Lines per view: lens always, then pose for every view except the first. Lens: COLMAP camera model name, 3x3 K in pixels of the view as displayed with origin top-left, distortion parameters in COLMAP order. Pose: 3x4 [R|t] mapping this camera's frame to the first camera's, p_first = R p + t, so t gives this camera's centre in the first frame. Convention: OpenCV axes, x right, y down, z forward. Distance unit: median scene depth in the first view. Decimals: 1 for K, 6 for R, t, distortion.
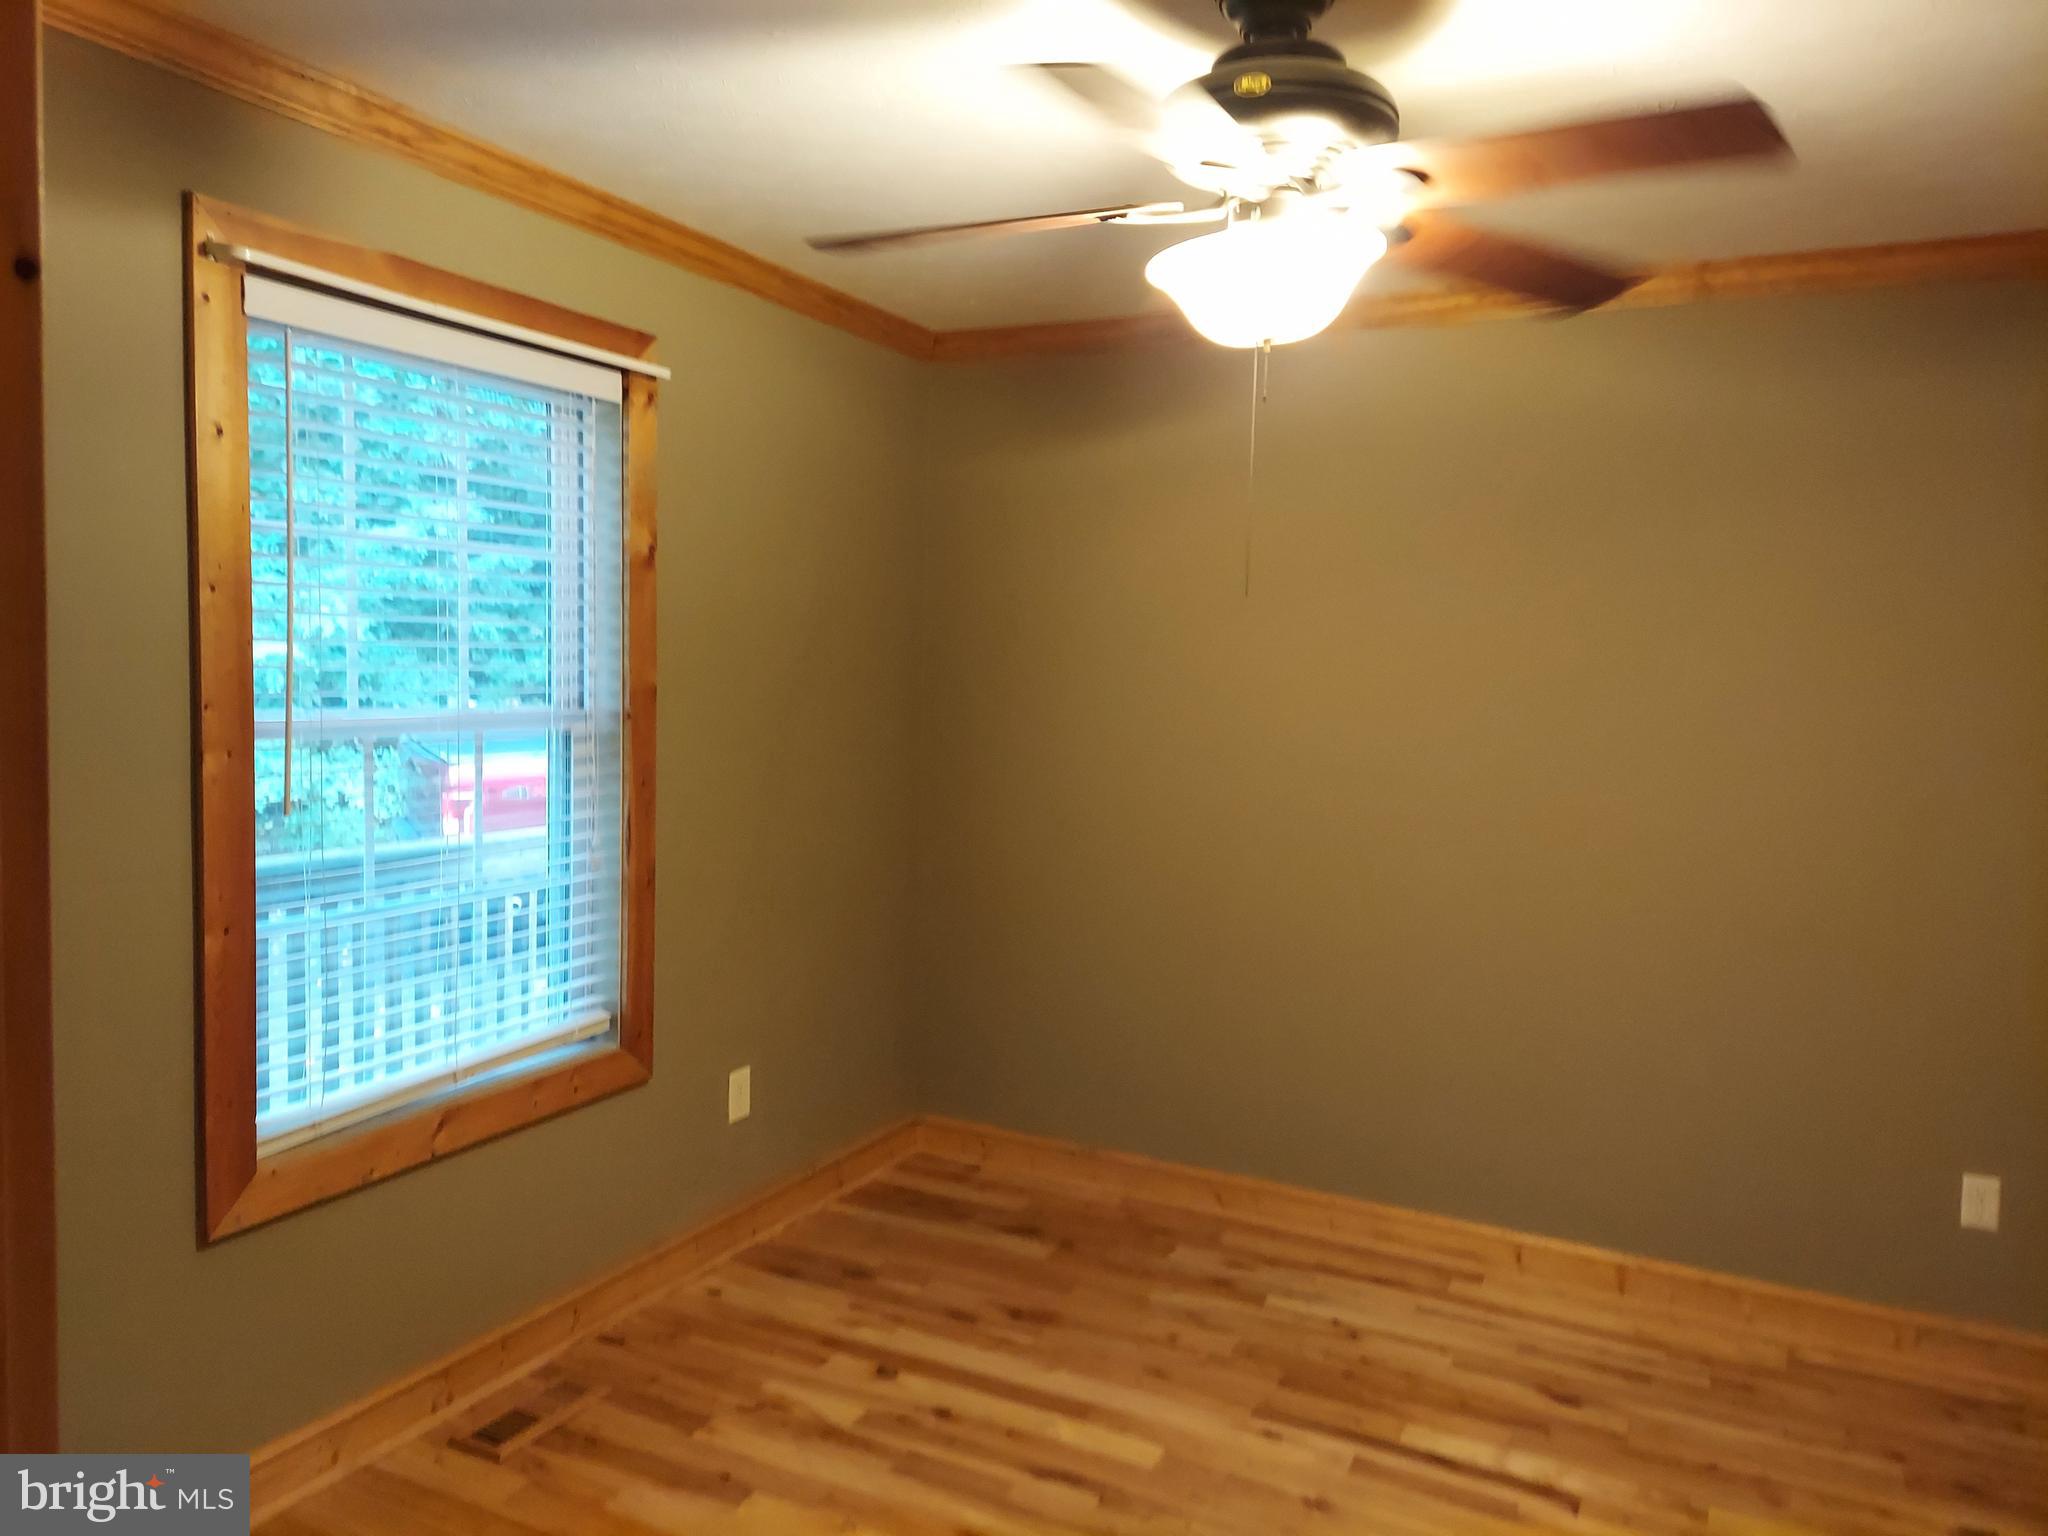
lens RADIAL K [[1456.0, 0, 1032.8], [0, 1456.0, 771.1], [0, 0, 1]] dist [0.105744, -0.121203]
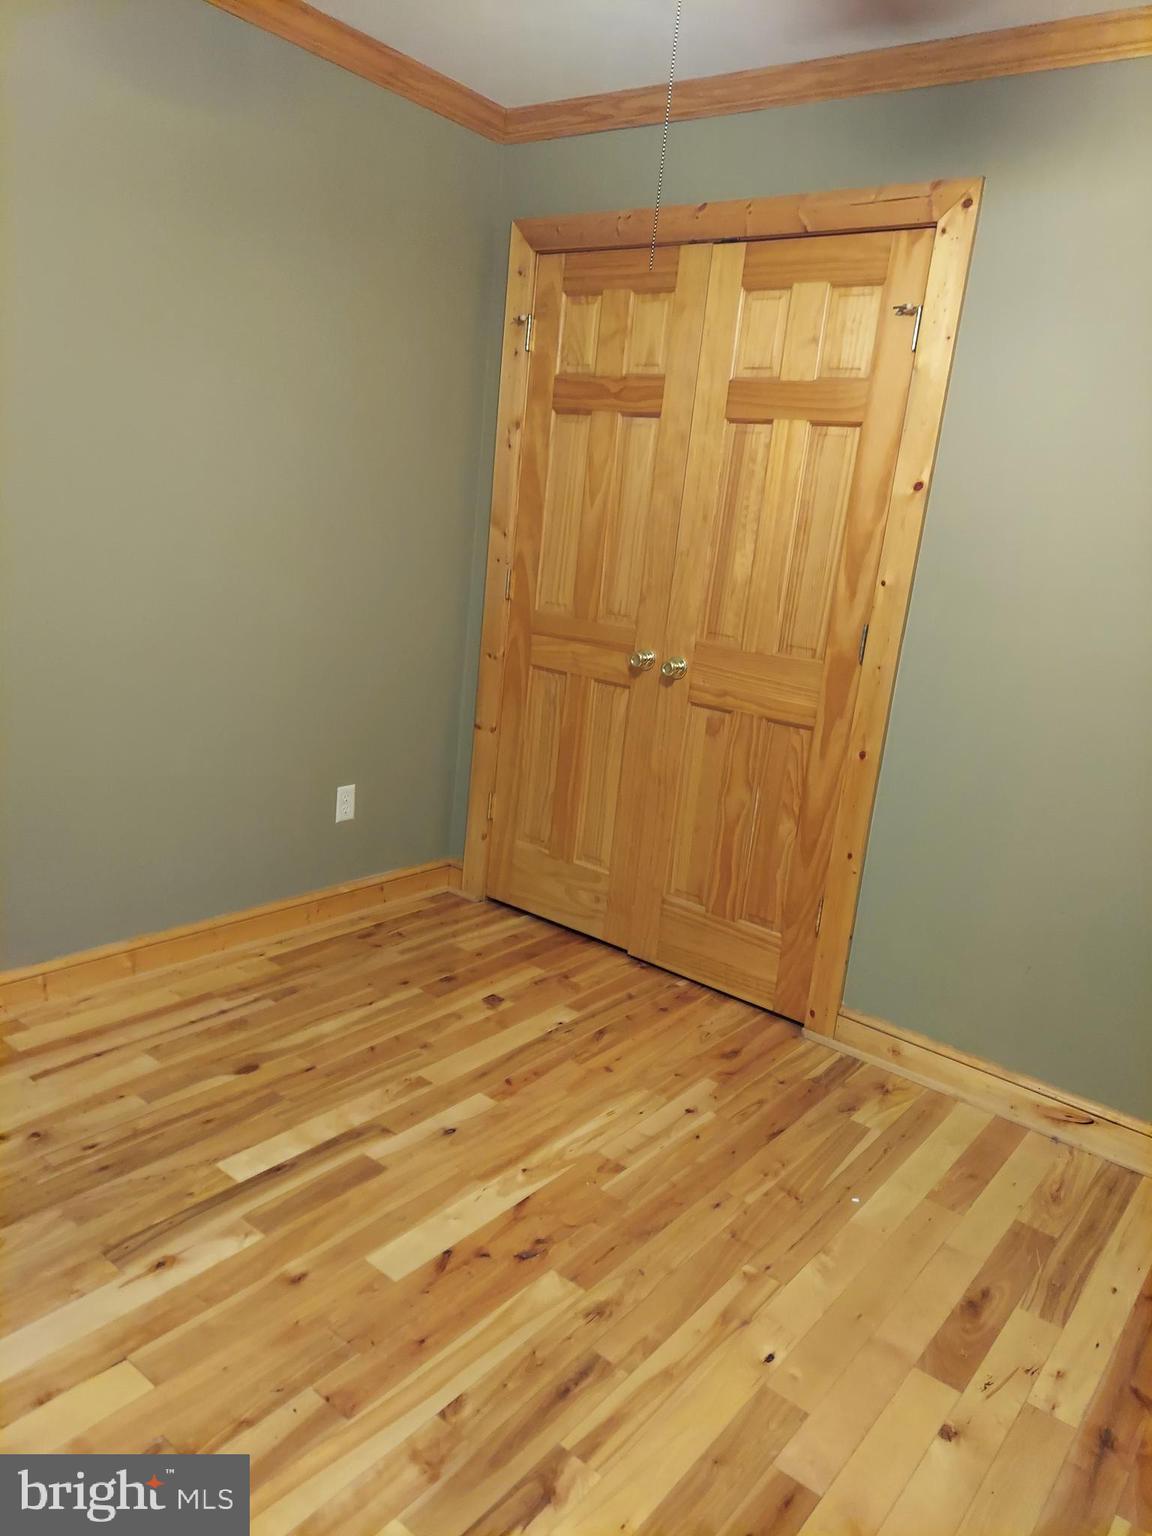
lens RADIAL K [[1092.0, 0, 592.8], [0, 1092.0, 767.9], [0, 0, 1]] dist [0.105744, -0.121203]
pose [[0.192898, -0.235582, 0.952518, -0.313120], [-0.015929, 0.969870, 0.243100, 0.001685], [-0.981090, -0.062066, 0.183333, 0.592654]]
